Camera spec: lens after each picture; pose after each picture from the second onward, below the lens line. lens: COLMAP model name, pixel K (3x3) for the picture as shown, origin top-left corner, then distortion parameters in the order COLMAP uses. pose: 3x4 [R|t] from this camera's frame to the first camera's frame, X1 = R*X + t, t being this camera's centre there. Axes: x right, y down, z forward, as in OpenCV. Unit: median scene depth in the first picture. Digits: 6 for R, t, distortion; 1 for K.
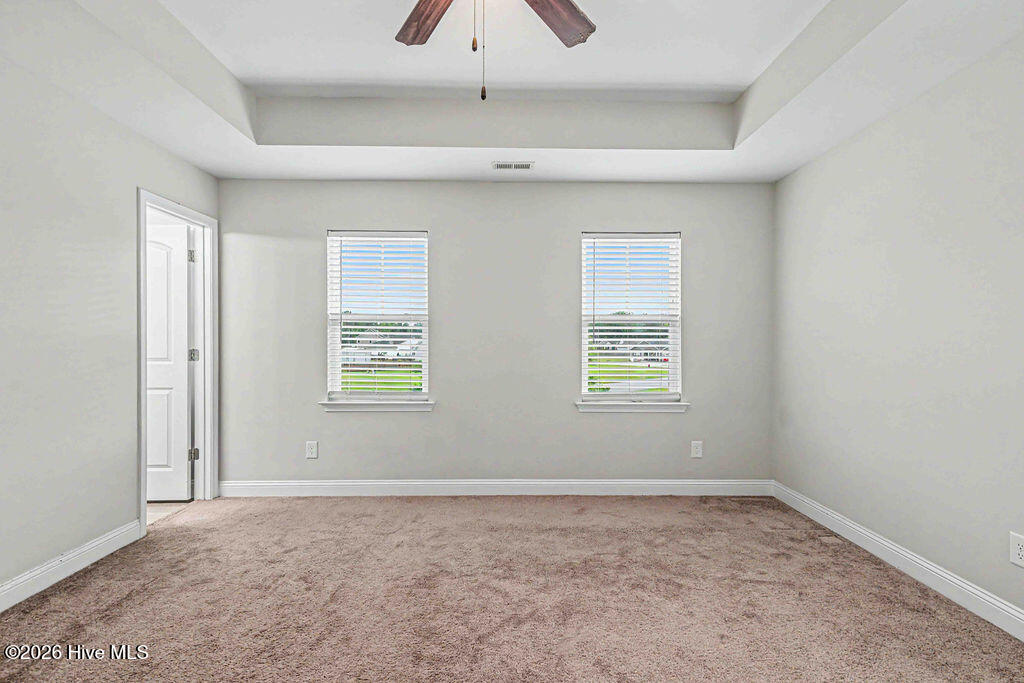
lens RADIAL K [[454.4, 0, 512.0], [0, 454.4, 341.5], [0, 0, 1]] dist [0.000939, -0.000102]
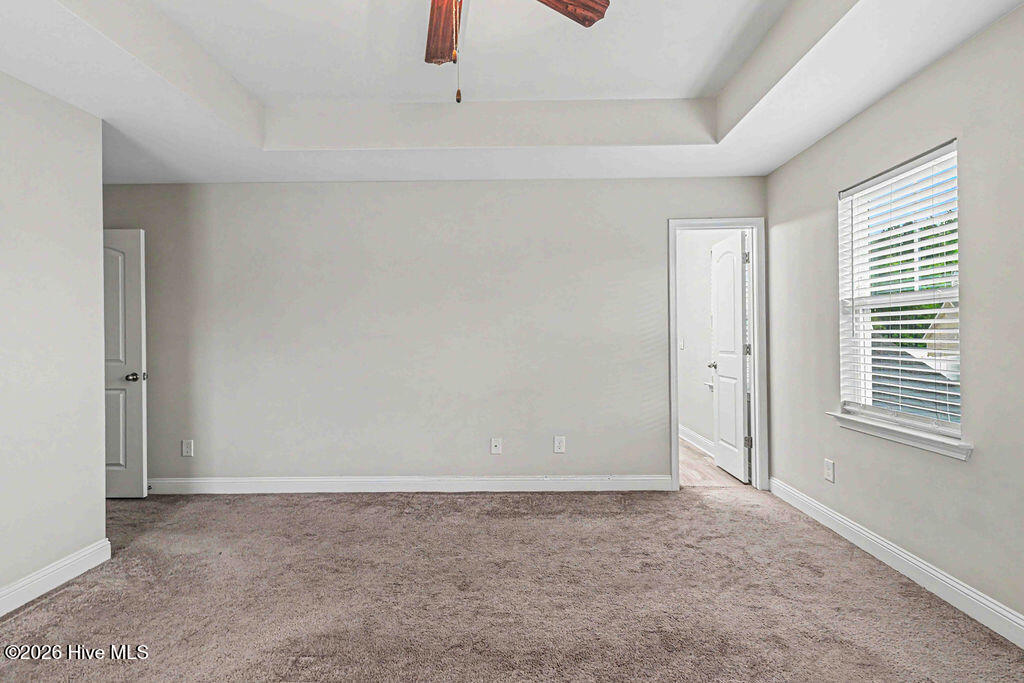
lens RADIAL K [[459.8, 0, 514.6], [0, 459.8, 338.7], [0, 0, 1]] dist [-0.001382, -0.000100]
pose [[-0.021126, -0.001738, -0.999775, 0.395165], [0.010427, 0.999944, -0.001959, 0.000168], [0.999722, -0.010466, -0.021107, 0.472022]]
